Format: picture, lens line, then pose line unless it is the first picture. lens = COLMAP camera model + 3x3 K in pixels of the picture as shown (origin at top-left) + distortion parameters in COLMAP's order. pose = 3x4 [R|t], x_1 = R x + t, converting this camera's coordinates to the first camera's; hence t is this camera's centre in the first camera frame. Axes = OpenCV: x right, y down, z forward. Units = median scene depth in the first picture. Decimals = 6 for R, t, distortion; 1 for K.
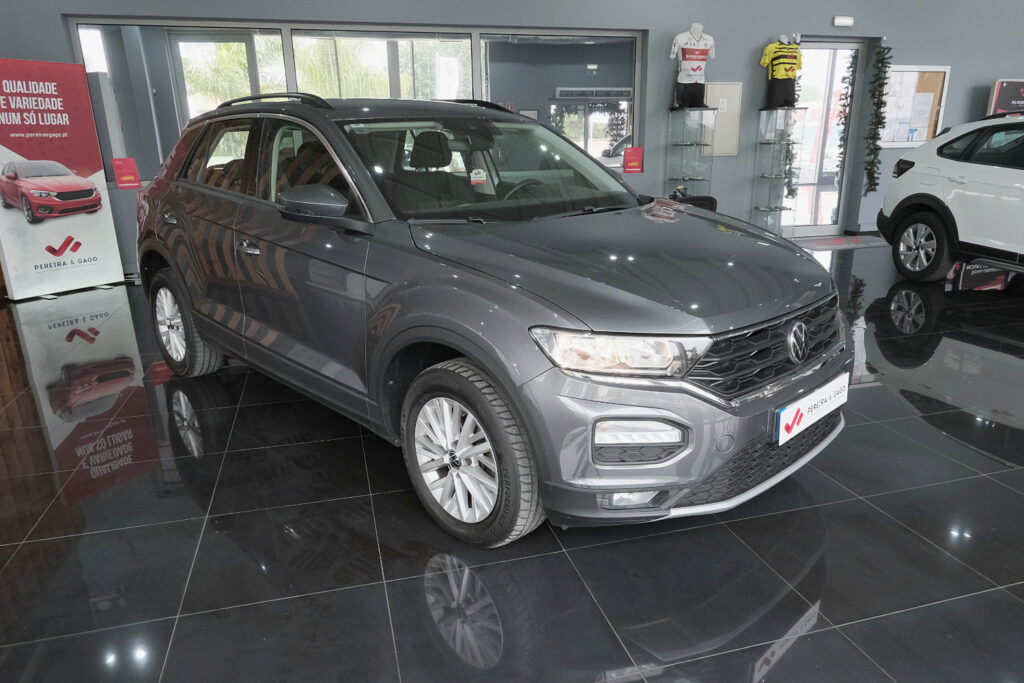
lens RADIAL K [[688.1, 0, 512.0], [0, 688.1, 341.5], [0, 0, 1]] dist [0.009464, 0.004446]
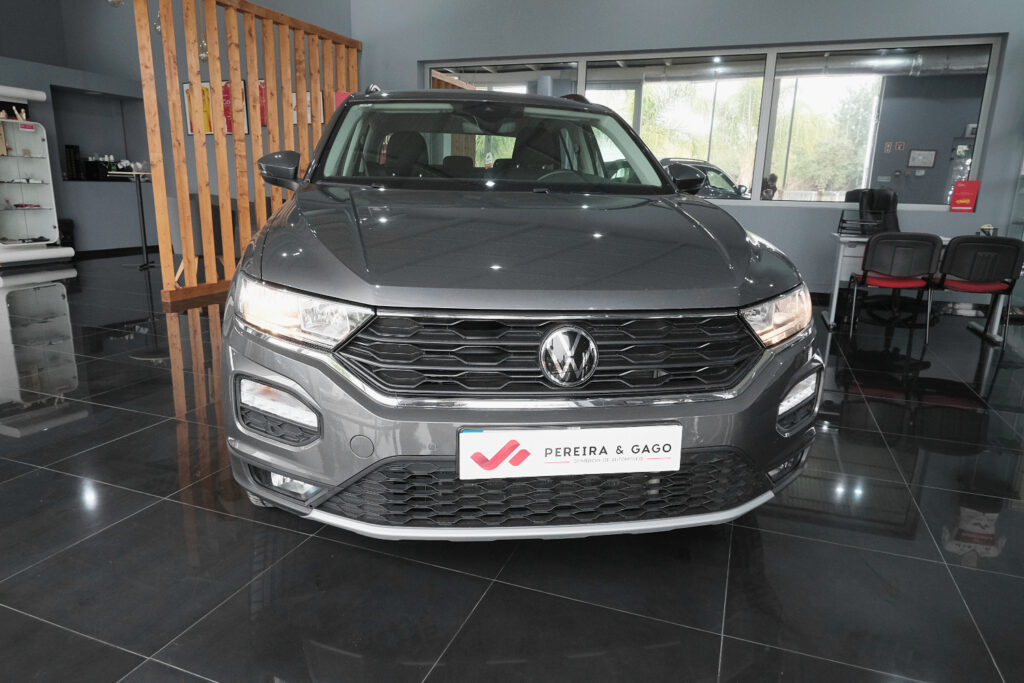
lens RADIAL K [[643.3, 0, 510.2], [0, 643.3, 335.3], [0, 0, 1]] dist [0.001347, 0.001784]
pose [[0.809059, 0.166819, -0.563556, 0.192493], [-0.200360, 0.979720, 0.002365, -0.002651], [0.552522, 0.111001, 0.826074, 0.109851]]
